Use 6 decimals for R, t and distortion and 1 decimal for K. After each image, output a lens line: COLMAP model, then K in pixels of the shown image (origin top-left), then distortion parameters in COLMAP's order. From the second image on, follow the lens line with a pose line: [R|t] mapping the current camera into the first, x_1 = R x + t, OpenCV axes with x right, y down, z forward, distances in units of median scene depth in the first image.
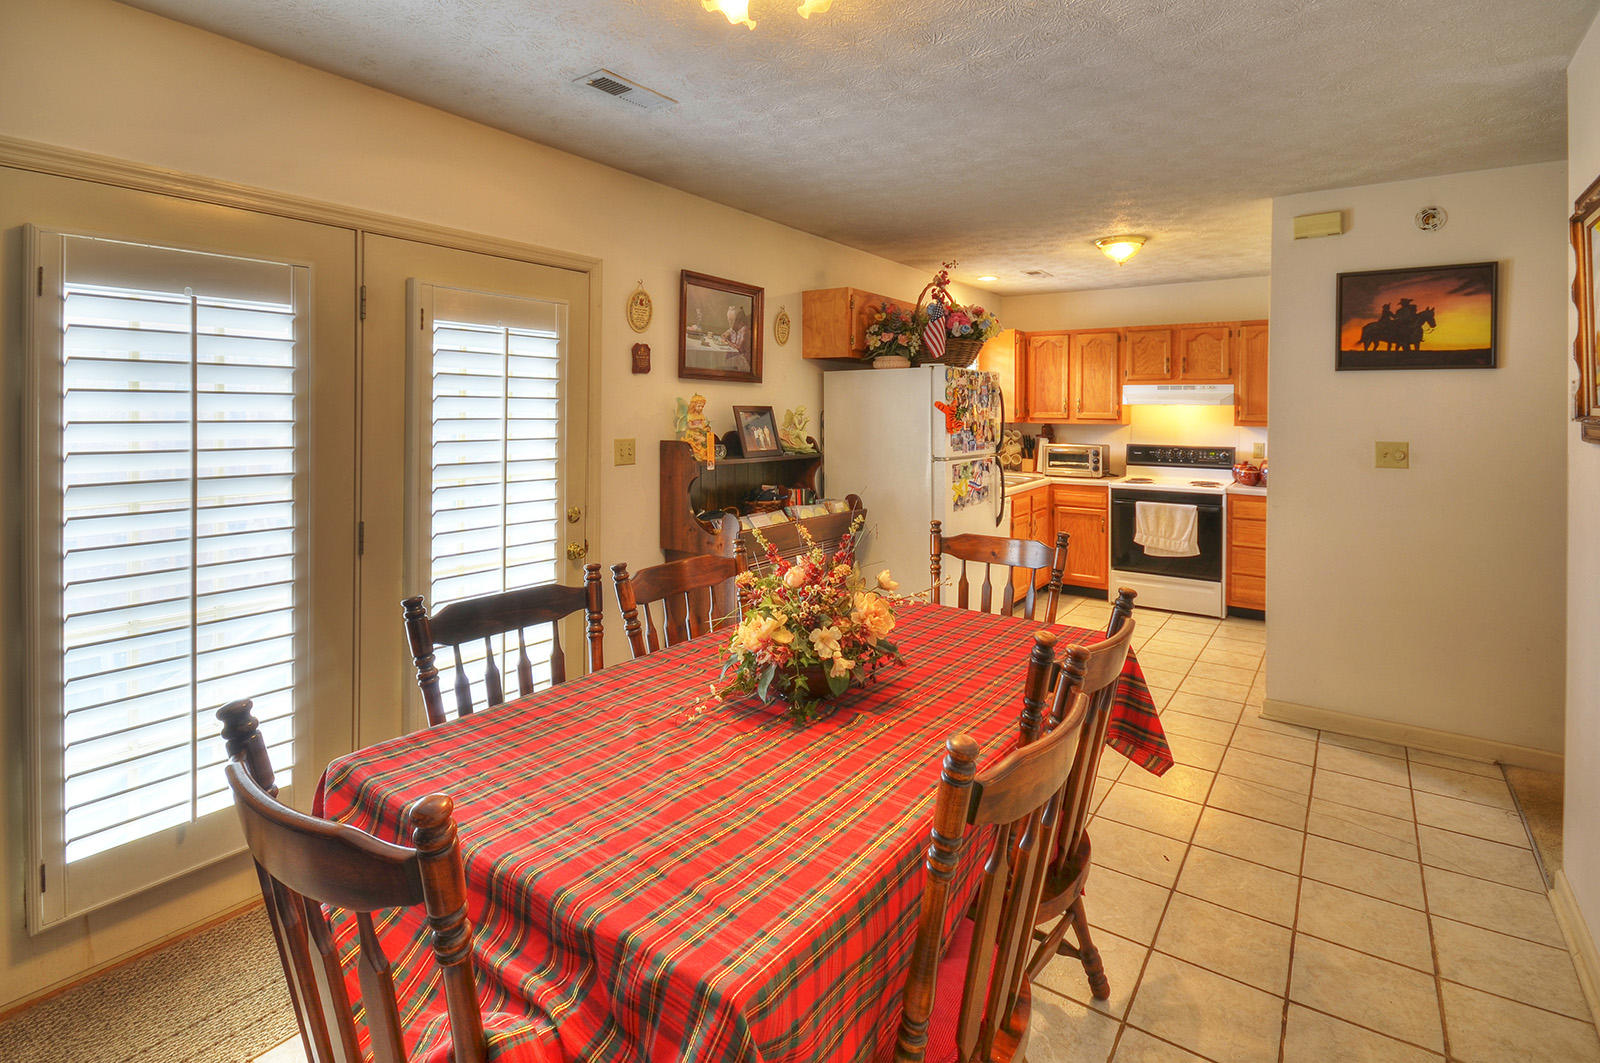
lens RADIAL K [[767.6, 0, 796.1], [0, 767.6, 524.4], [0, 0, 1]] dist [0.004452, -0.003139]
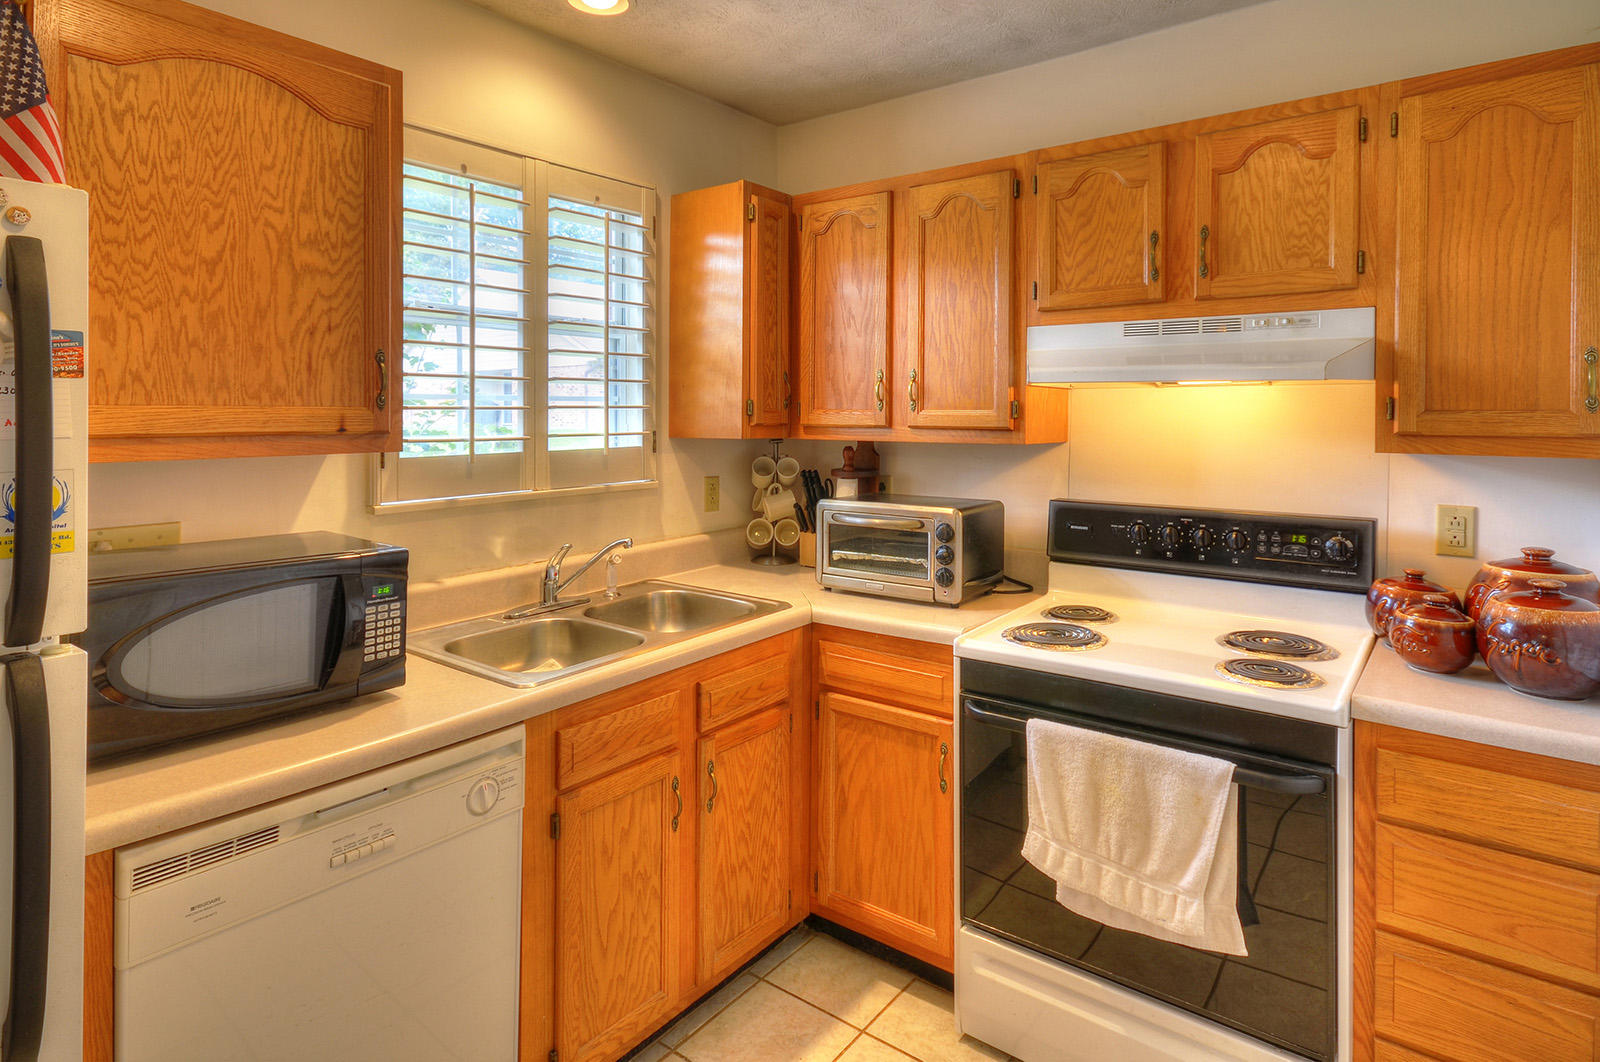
lens RADIAL K [[865.5, 0, 809.0], [0, 865.5, 539.0], [0, 0, 1]] dist [0.013495, -0.001534]
pose [[0.999460, -0.004546, -0.032546, 0.351049], [0.004669, 0.999982, 0.003709, -0.093282], [0.032529, -0.003859, 0.999463, 0.635725]]
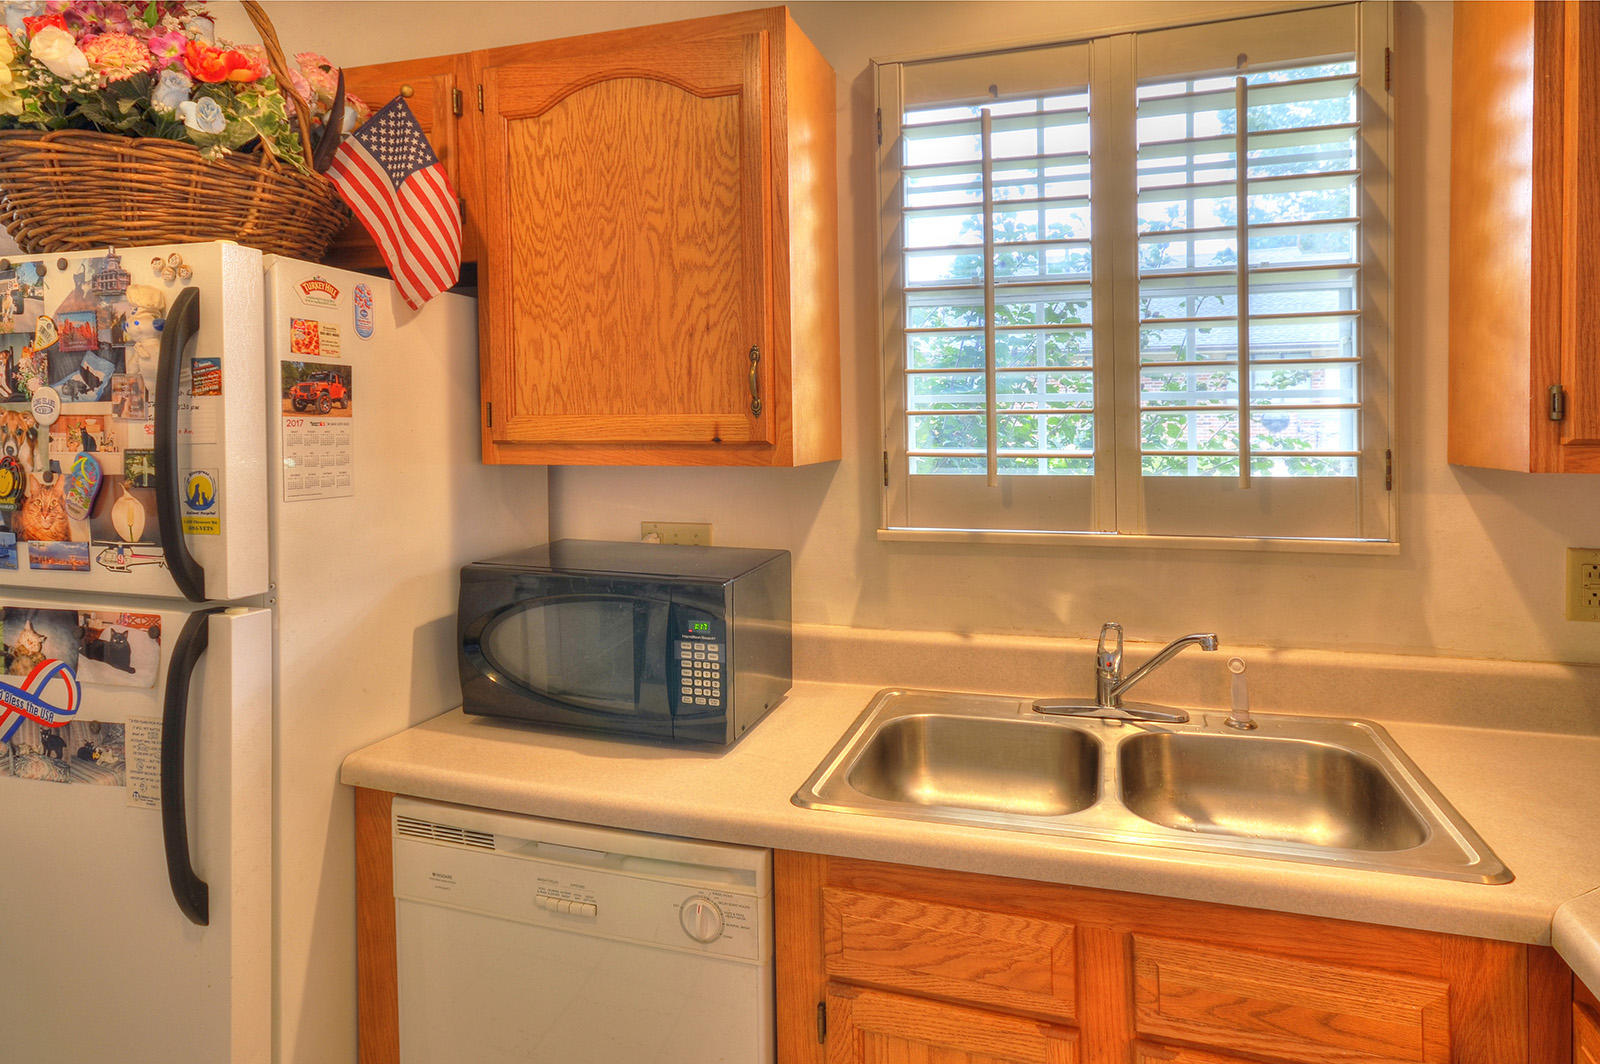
lens RADIAL K [[945.4, 0, 810.6], [0, 945.4, 499.5], [0, 0, 1]] dist [0.006188, 0.003710]
pose [[0.311690, 0.068708, -0.947696, 0.457147], [-0.124216, 0.991769, 0.031050, -0.122404], [0.942030, 0.108041, 0.317659, 0.849027]]
